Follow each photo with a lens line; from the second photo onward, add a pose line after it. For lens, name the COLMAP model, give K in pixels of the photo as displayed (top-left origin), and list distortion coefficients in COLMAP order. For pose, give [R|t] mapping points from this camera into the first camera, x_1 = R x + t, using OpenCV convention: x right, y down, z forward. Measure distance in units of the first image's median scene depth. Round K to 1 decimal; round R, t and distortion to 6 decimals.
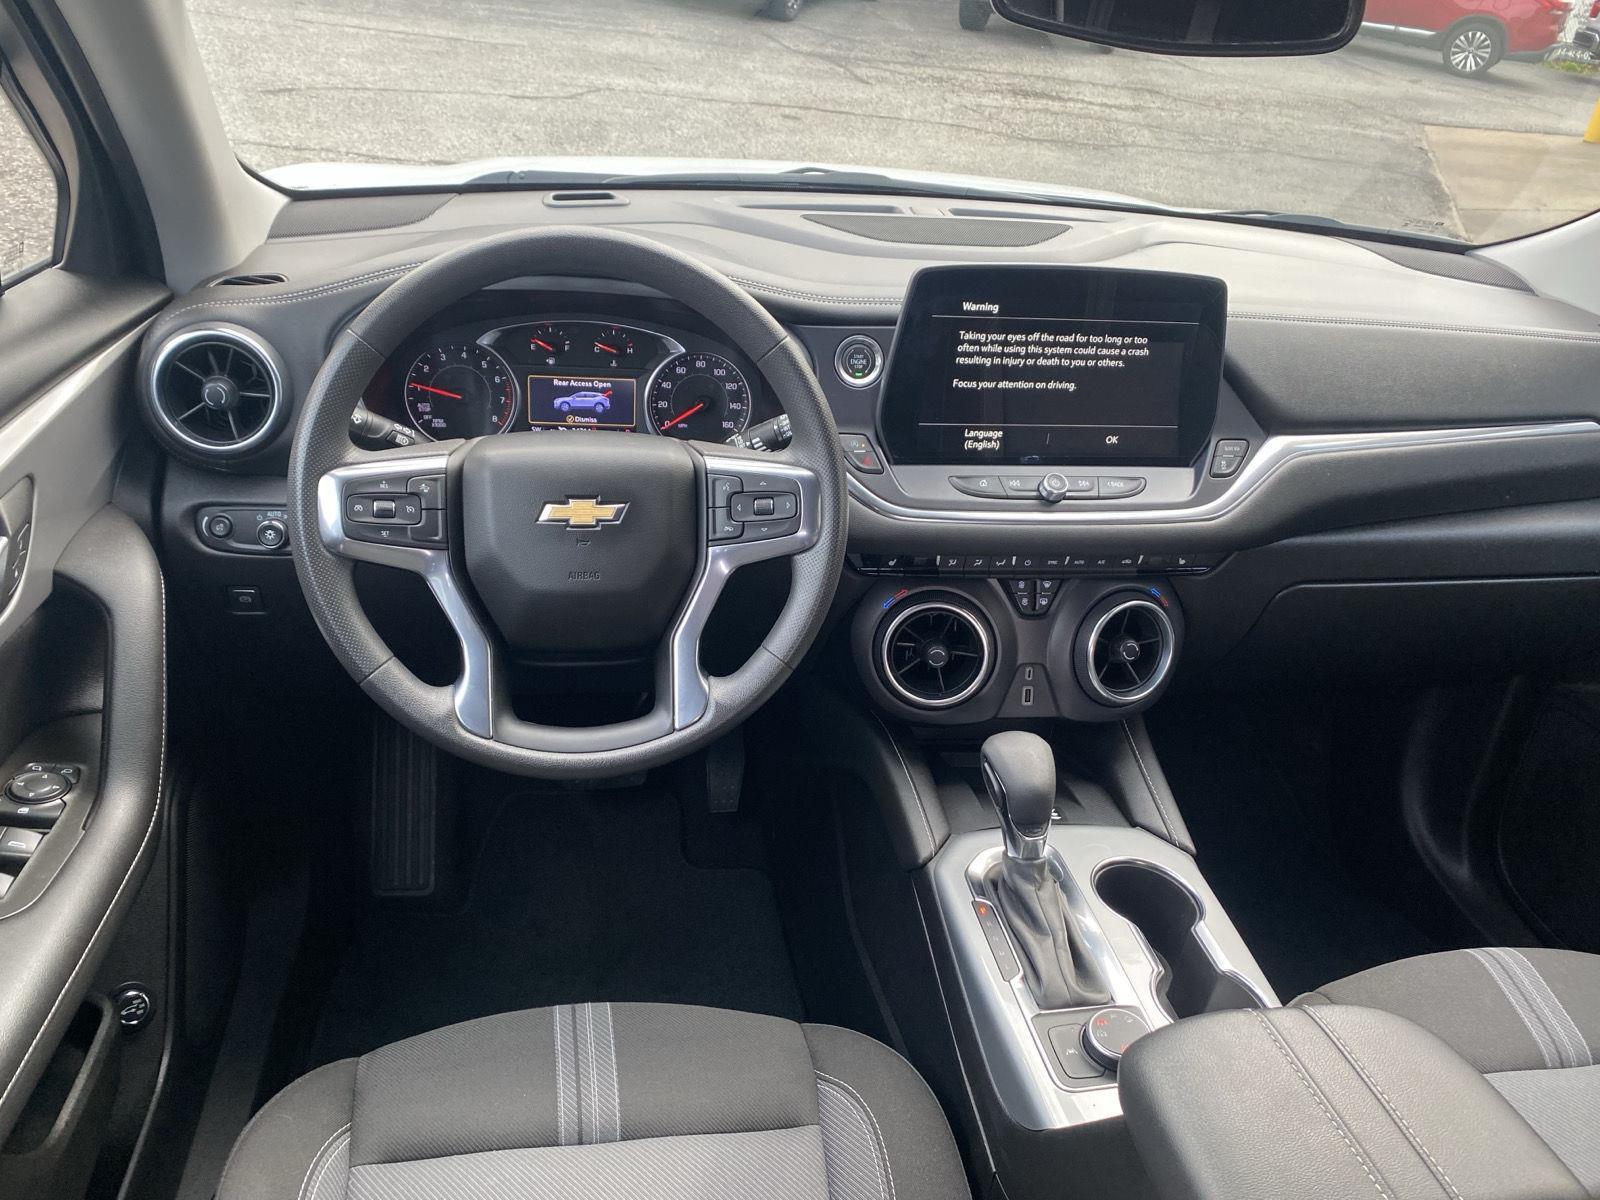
lens RADIAL K [[1215.5, 0, 796.8], [0, 1215.5, 608.3], [0, 0, 1]] dist [0.023432, -0.015556]
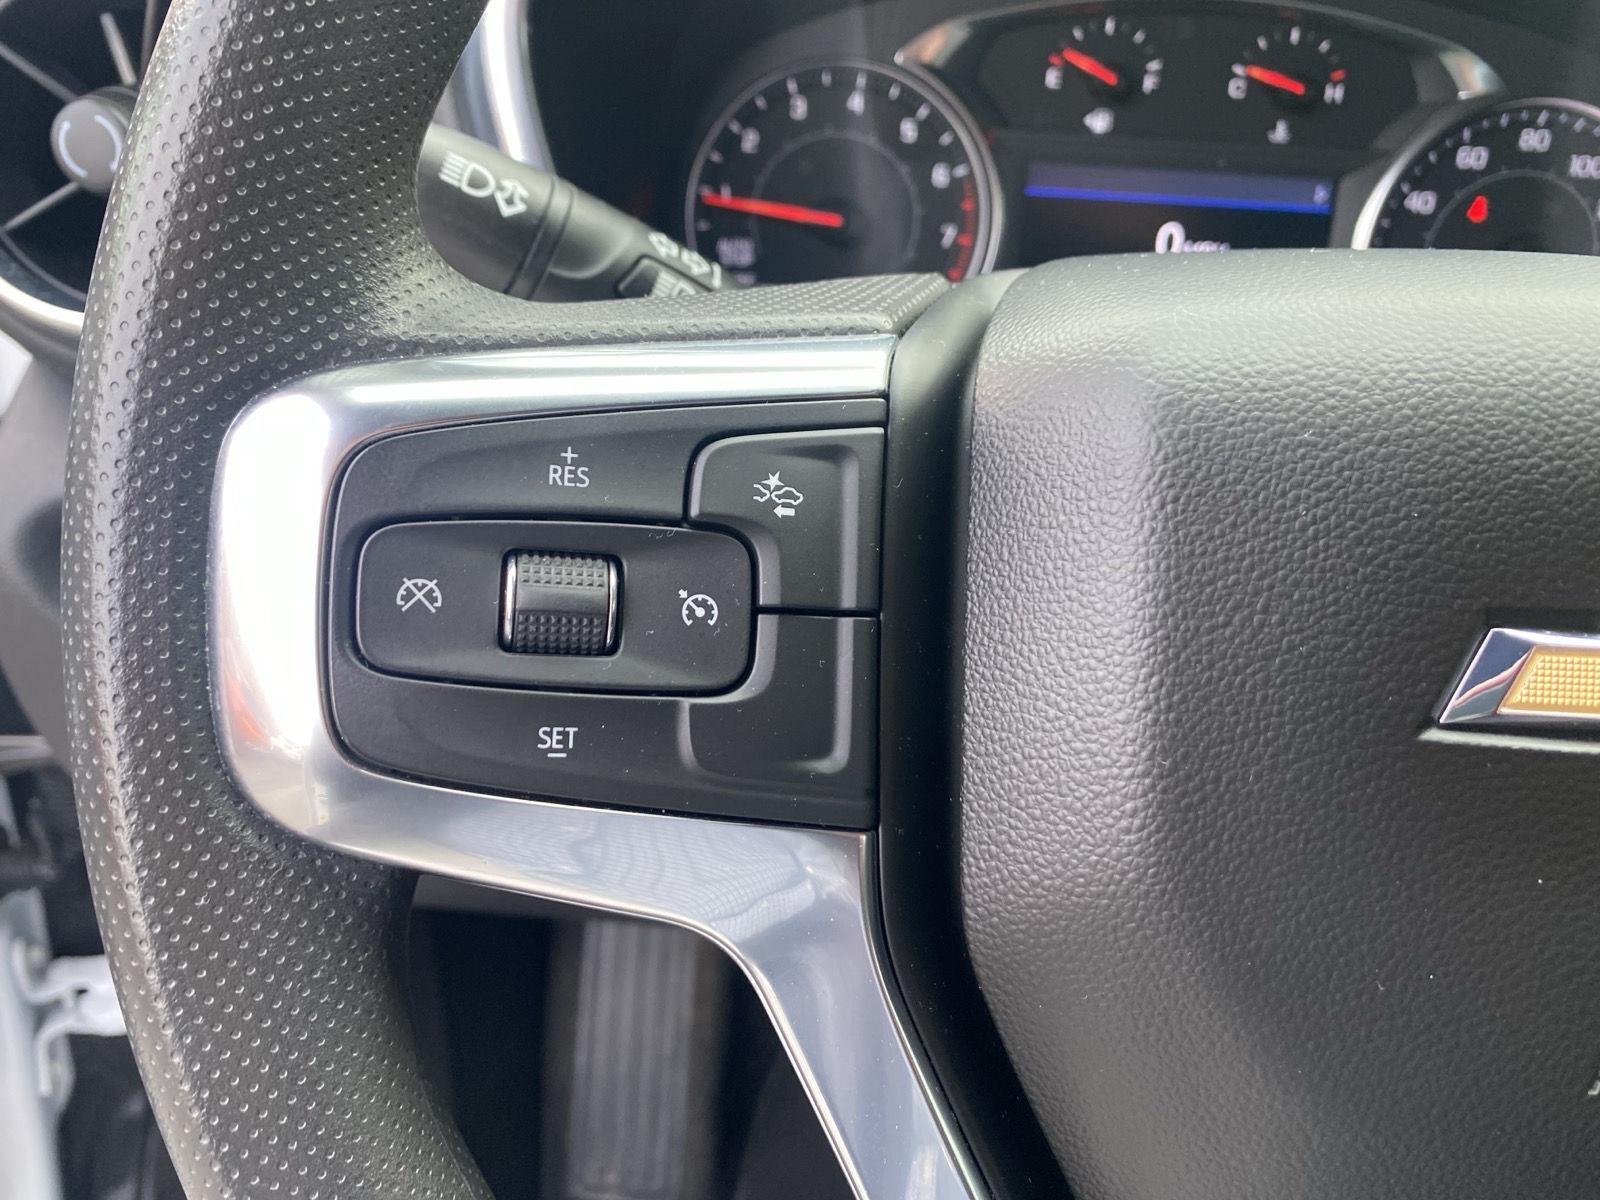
lens RADIAL K [[1215.5, 0, 799.6], [0, 1215.5, 597.6], [0, 0, 1]] dist [0.023432, -0.015556]
pose [[0.978624, 0.065066, -0.195092, -0.251588], [-0.064017, 0.997880, 0.011687, -0.081020], [0.195439, 0.001052, 0.980715, 0.777205]]
